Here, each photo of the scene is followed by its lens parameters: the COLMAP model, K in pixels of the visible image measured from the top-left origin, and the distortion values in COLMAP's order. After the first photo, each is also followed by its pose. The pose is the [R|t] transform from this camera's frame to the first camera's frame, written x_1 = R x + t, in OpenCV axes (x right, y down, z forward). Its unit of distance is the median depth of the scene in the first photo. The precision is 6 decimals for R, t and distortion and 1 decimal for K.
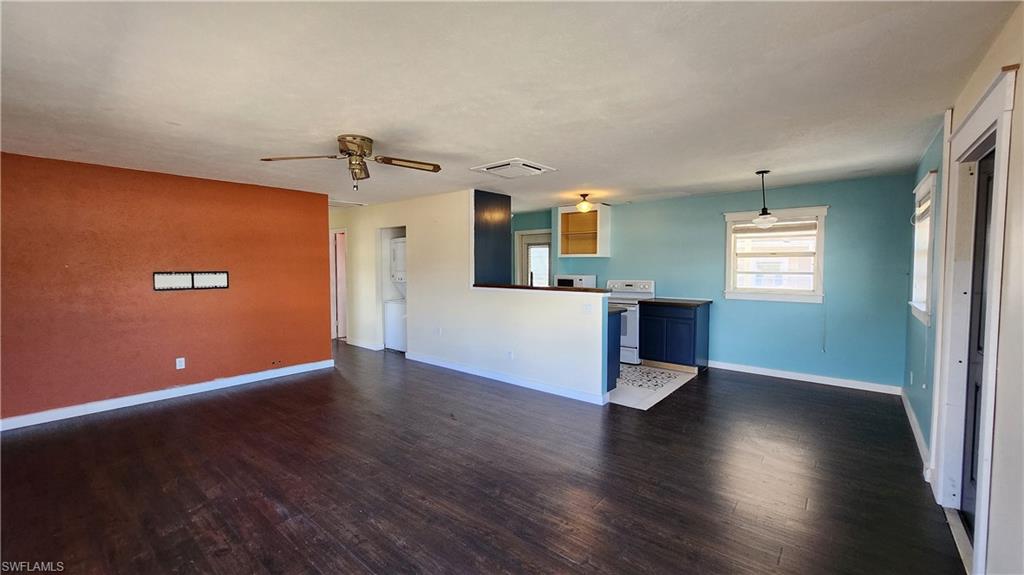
lens RADIAL K [[410.5, 0, 507.1], [0, 410.5, 283.7], [0, 0, 1]] dist [-0.000706, -0.000066]
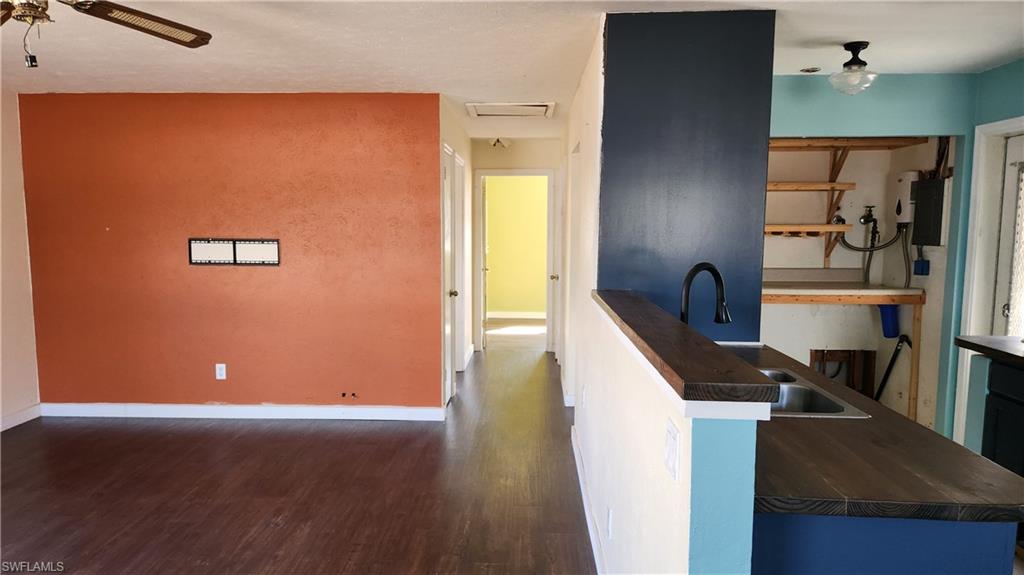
lens RADIAL K [[680.7, 0, 496.5], [0, 680.7, 296.1], [0, 0, 1]] dist [0.090459, -0.095100]
pose [[0.608564, 0.089102, -0.788486, 0.344978], [-0.041112, 0.995881, 0.080808, -0.039611], [0.792439, -0.016760, 0.609721, 0.583487]]
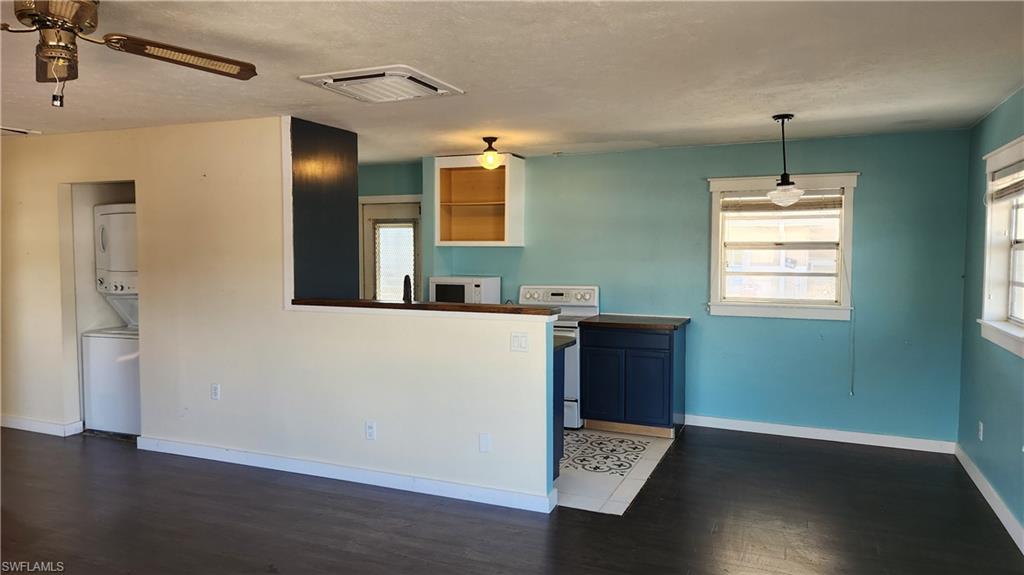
lens RADIAL K [[688.7, 0, 502.5], [0, 688.7, 286.5], [0, 0, 1]] dist [0.092525, -0.093106]
pose [[0.958152, -0.012004, 0.286009, -0.080174], [0.009899, 0.999912, 0.008807, -0.021024], [-0.286089, -0.005607, 0.958187, 0.079970]]
